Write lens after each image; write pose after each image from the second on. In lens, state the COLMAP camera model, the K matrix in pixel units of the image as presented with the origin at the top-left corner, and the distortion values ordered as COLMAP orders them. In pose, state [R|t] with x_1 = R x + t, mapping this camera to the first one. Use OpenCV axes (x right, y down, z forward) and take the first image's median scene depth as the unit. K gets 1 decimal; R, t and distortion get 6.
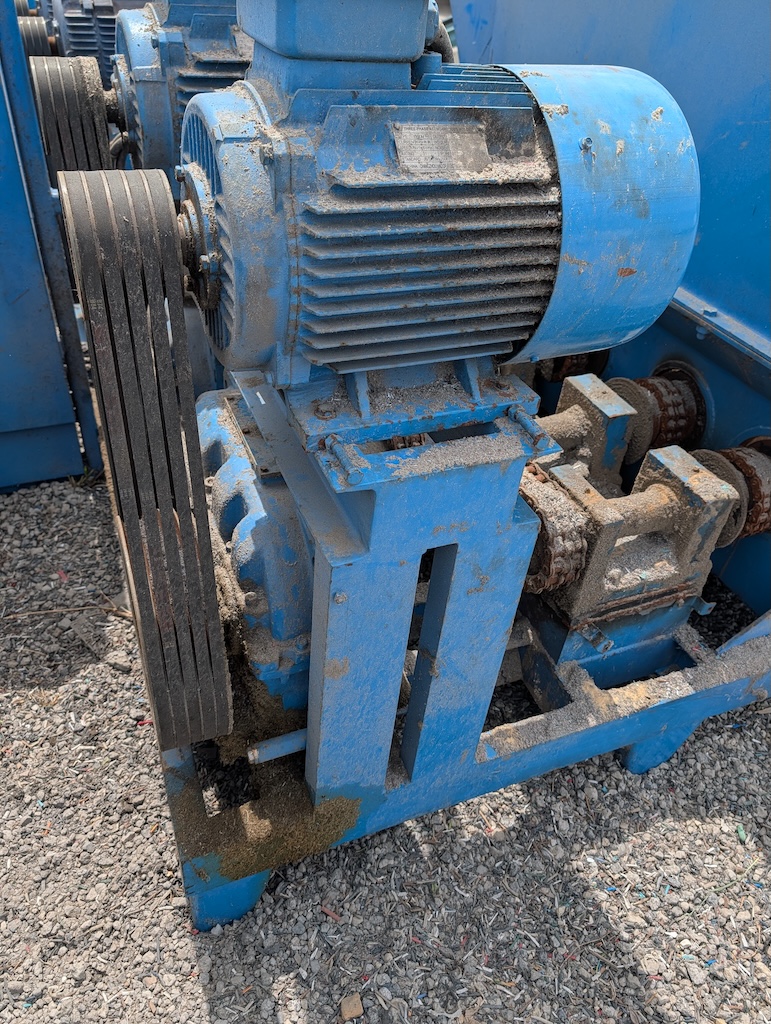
lens RADIAL K [[734.3, 0, 385.0], [0, 734.3, 507.2], [0, 0, 1]] dist [-0.007815, 0.007831]
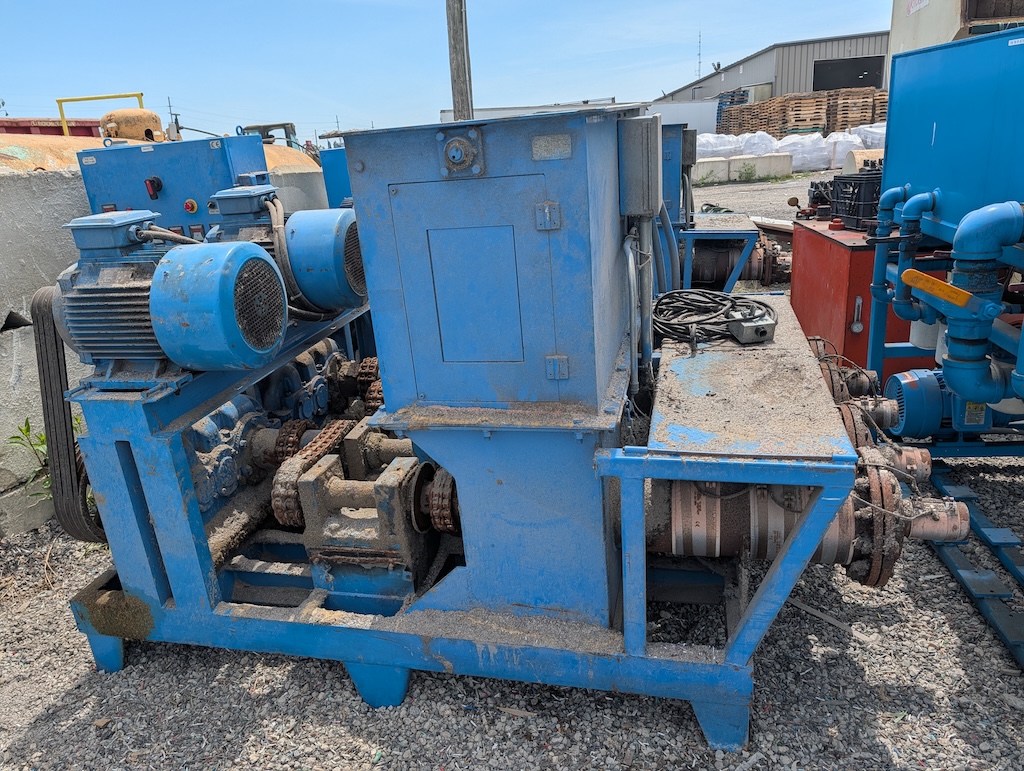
lens RADIAL K [[734.3, 0, 510.2], [0, 734.3, 386.3], [0, 0, 1]] dist [-0.007815, 0.007831]
pose [[0.816076, 0.077701, -0.572698, 2.503696], [-0.246603, 0.943002, -0.223460, 0.113314], [0.522693, 0.323589, 0.788722, -0.187702]]
